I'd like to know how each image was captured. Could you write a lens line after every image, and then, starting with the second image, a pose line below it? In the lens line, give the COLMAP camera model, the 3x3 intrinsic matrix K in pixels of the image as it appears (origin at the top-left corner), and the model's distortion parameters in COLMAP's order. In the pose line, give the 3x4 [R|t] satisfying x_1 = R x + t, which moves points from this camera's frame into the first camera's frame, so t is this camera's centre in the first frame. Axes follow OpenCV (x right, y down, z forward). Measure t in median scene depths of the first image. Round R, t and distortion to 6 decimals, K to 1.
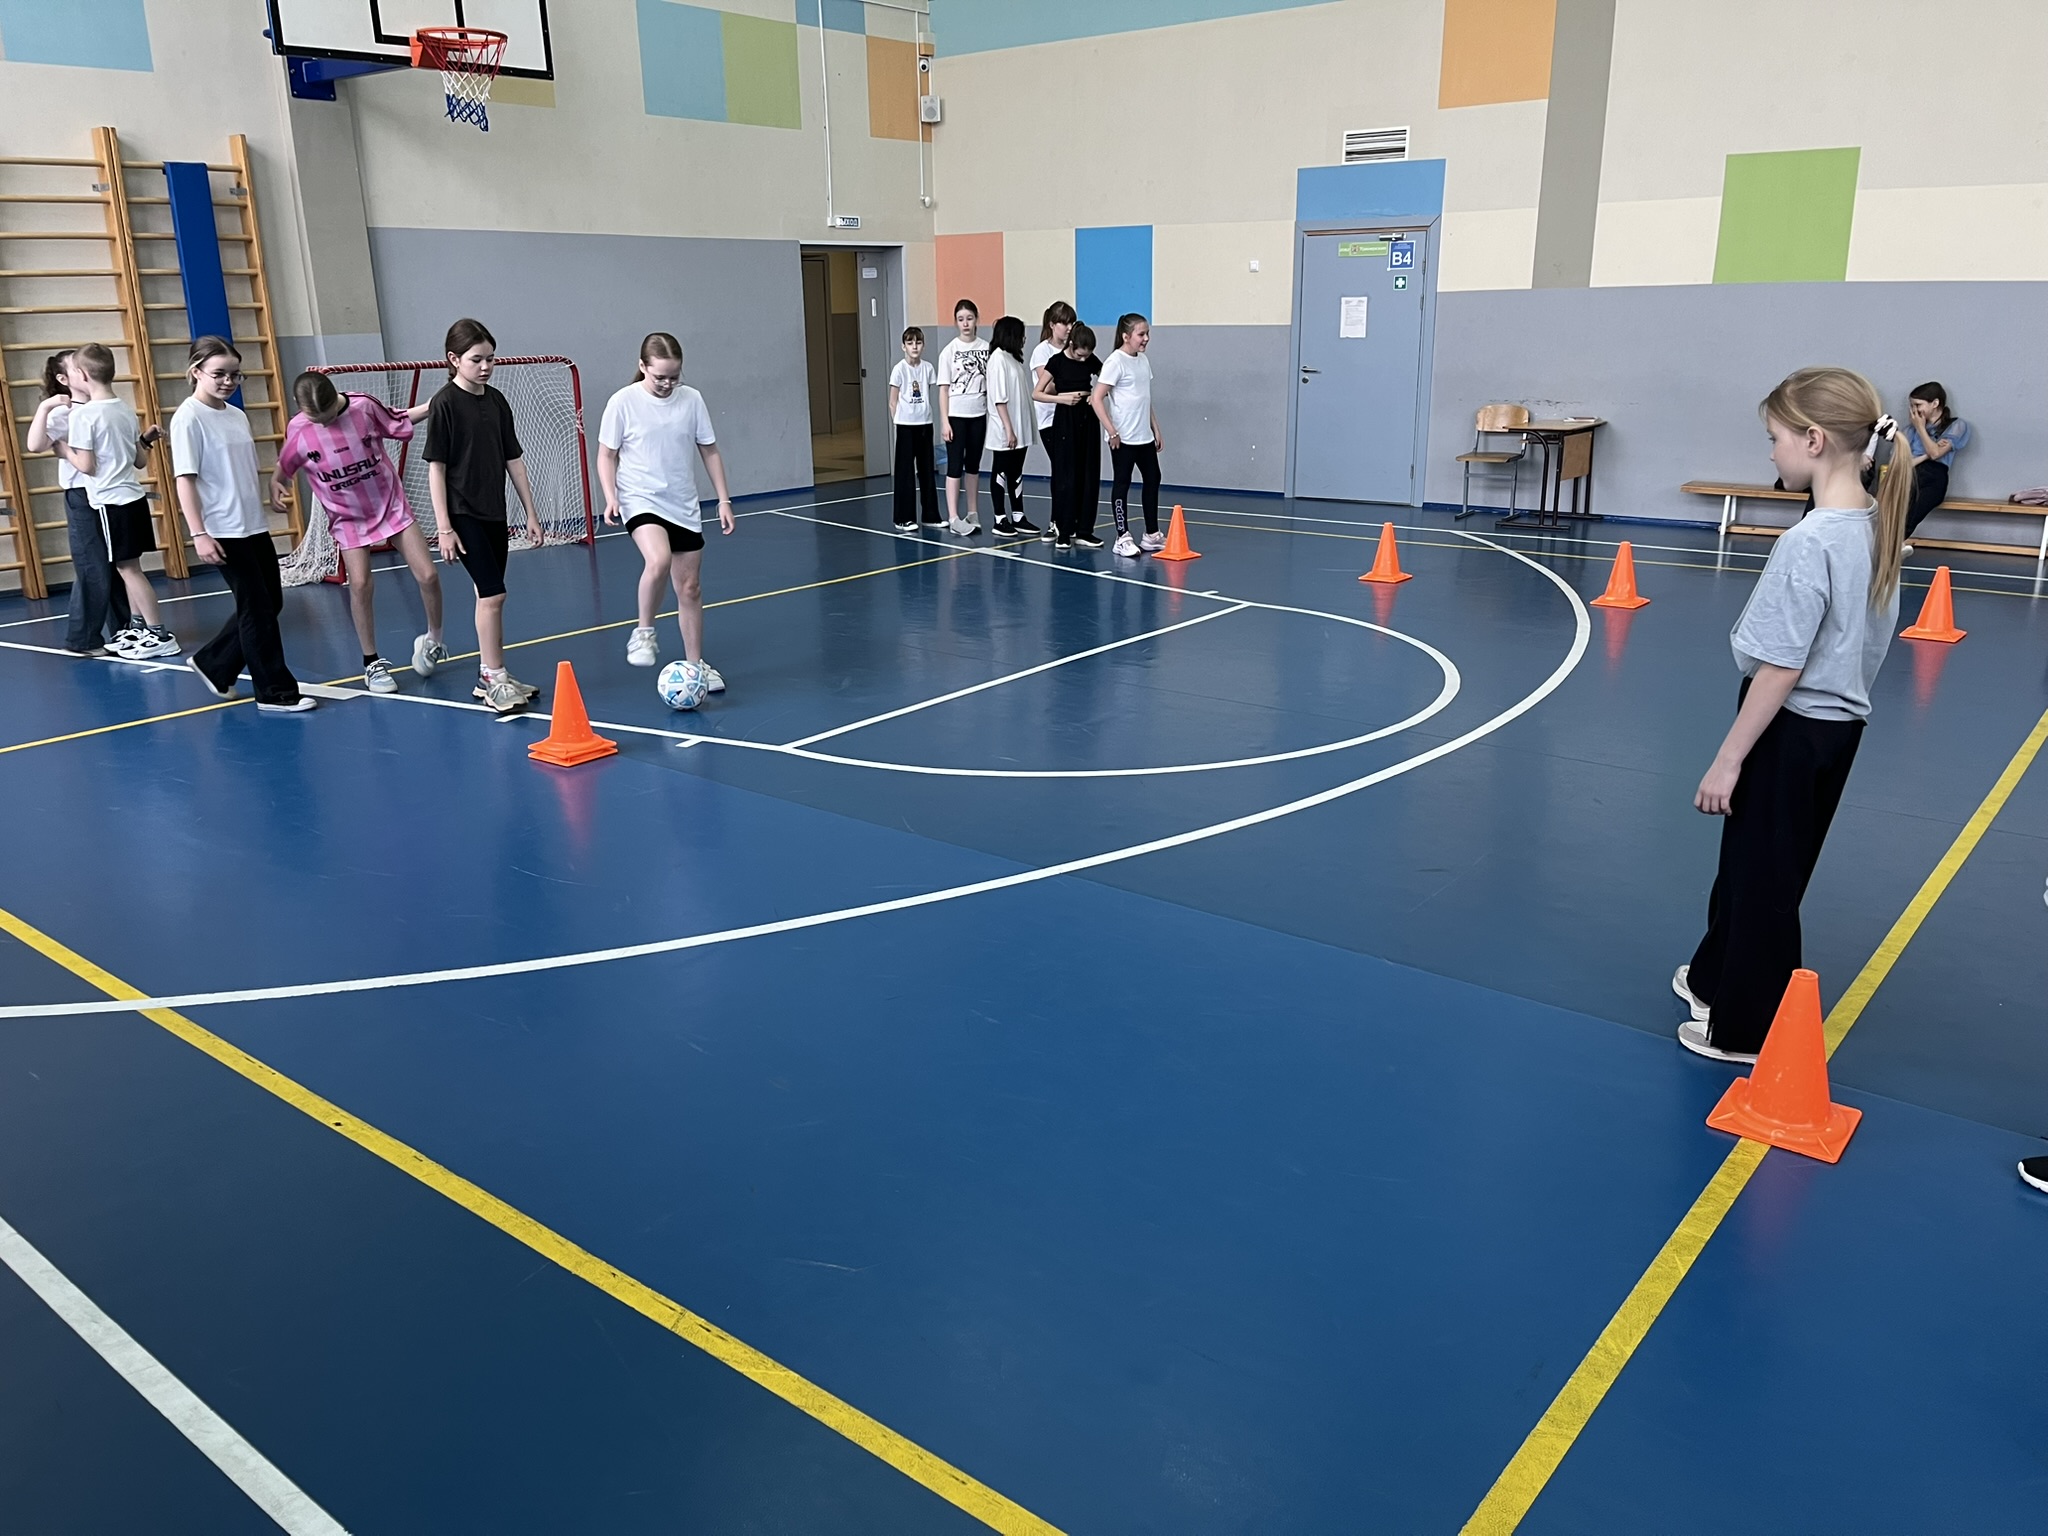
lens RADIAL K [[1557.8, 0, 1008.4], [0, 1557.8, 766.0], [0, 0, 1]] dist [0.028045, -0.022730]
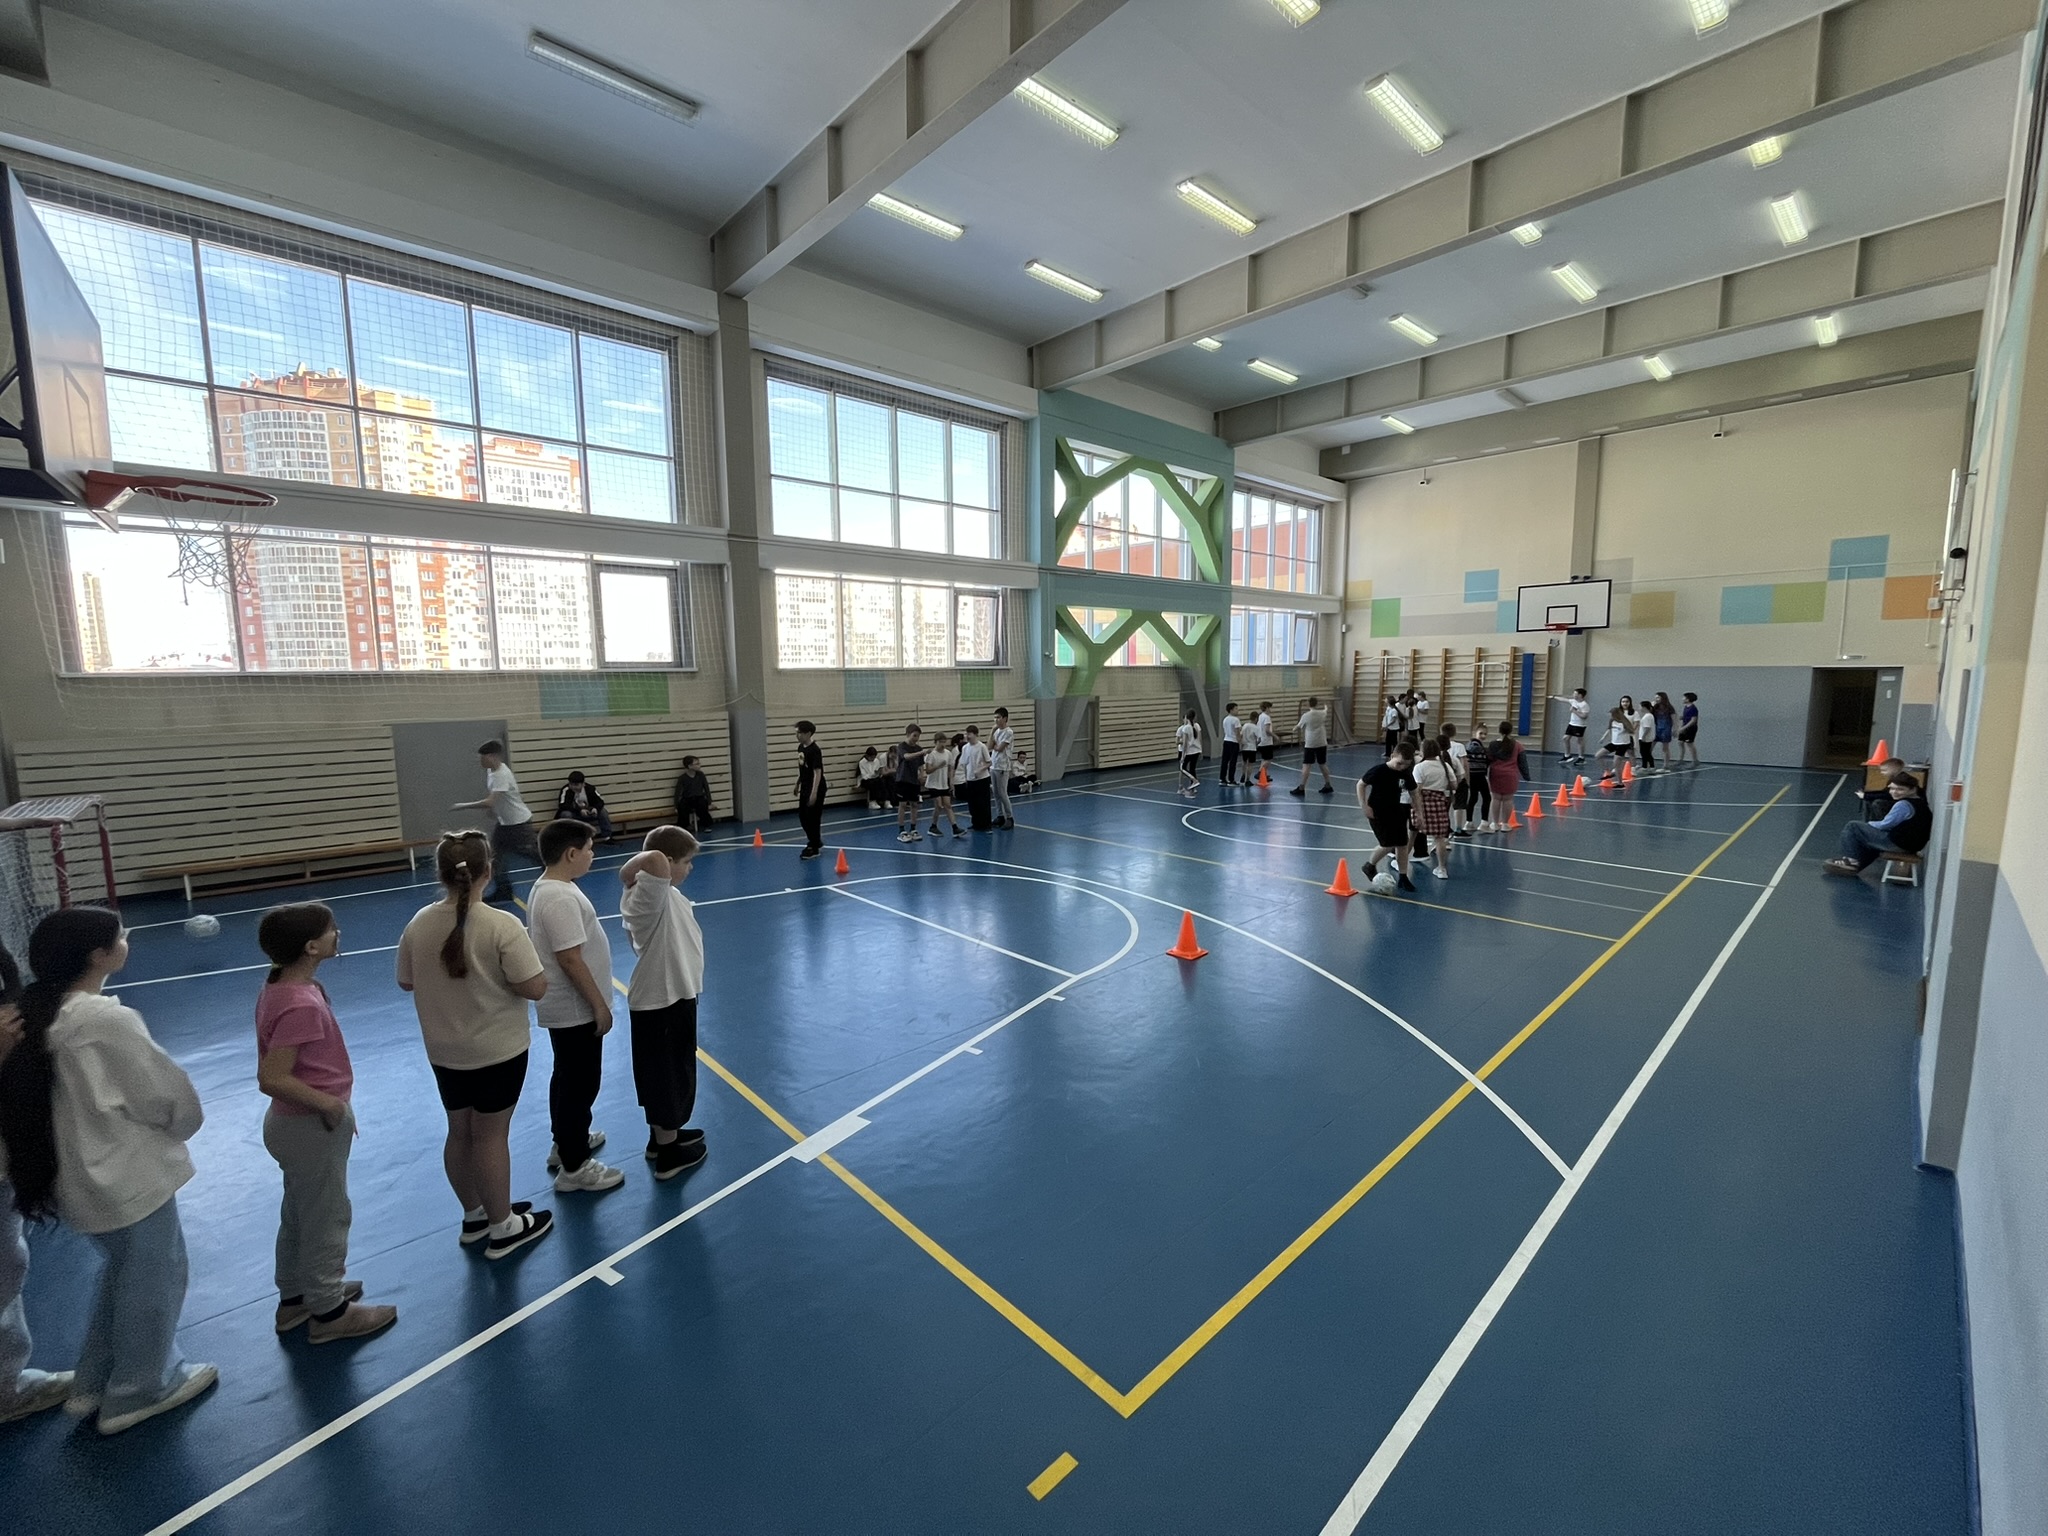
lens RADIAL K [[832.0, 0, 1020.2], [0, 832.0, 767.4], [0, 0, 1]] dist [-0.002927, -0.000207]
pose [[-0.139088, 0.134353, -0.981124, 1.472545], [-0.273208, 0.947096, 0.168424, -0.081596], [0.951847, 0.291477, -0.095023, 0.014208]]
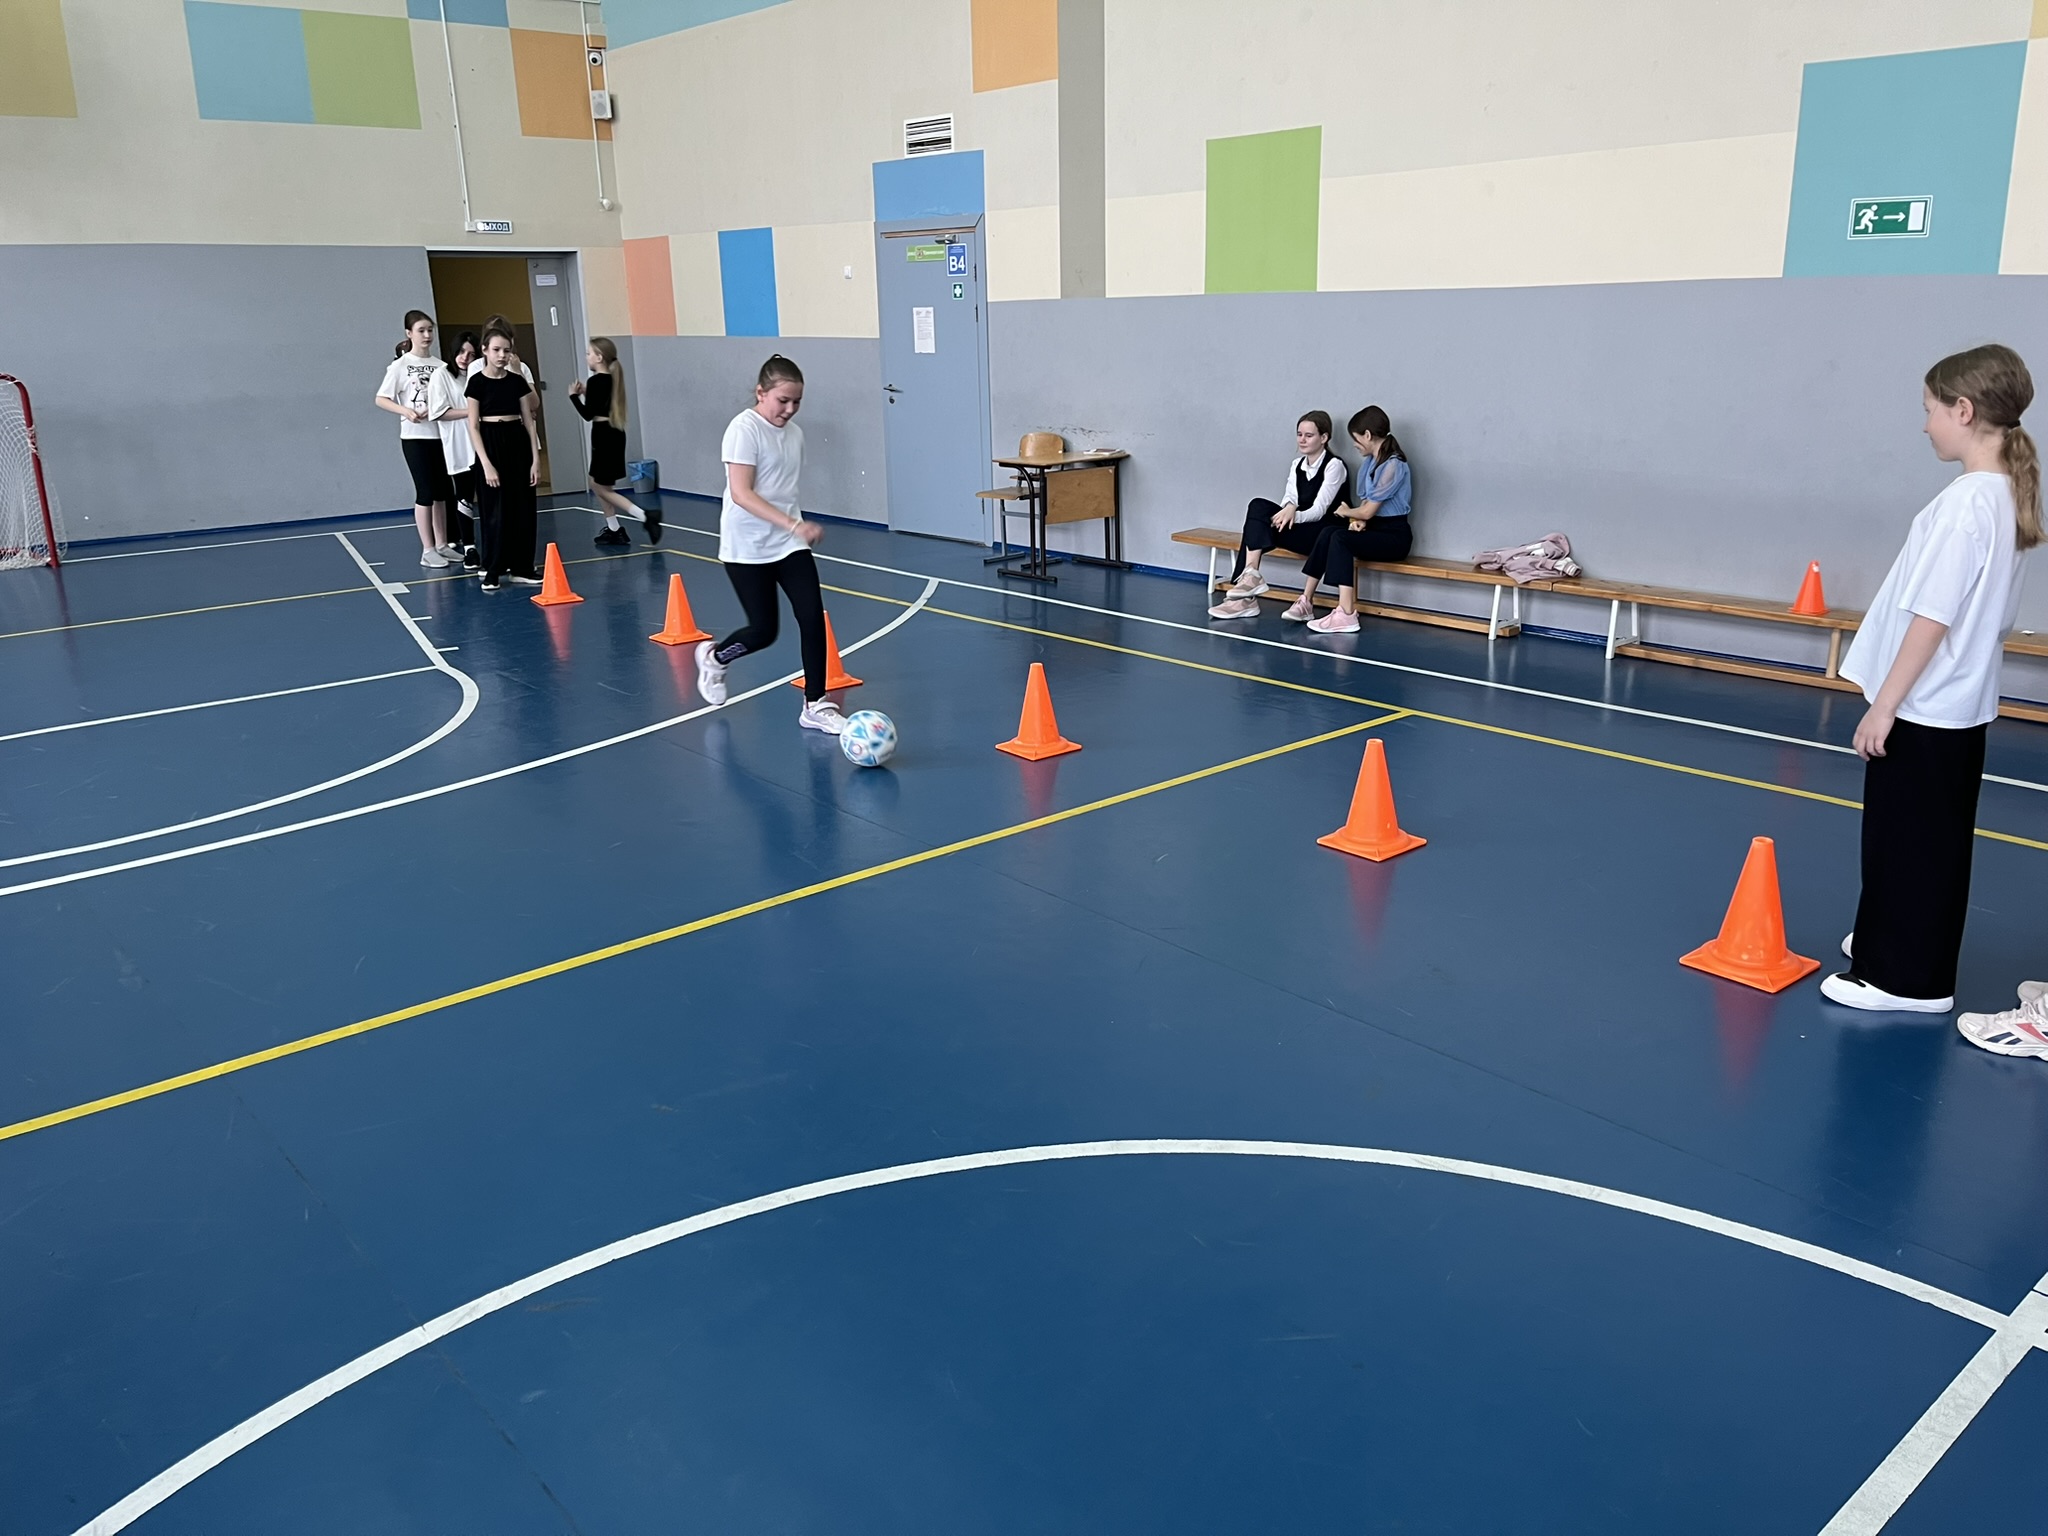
lens RADIAL K [[1557.8, 0, 1036.5], [0, 1557.8, 763.2], [0, 0, 1]] dist [0.028045, -0.022730]
pose [[0.985151, 0.044081, -0.165936, 0.455538], [-0.043950, 0.999024, 0.004460, -0.049927], [0.165970, 0.002899, 0.986126, 0.142356]]
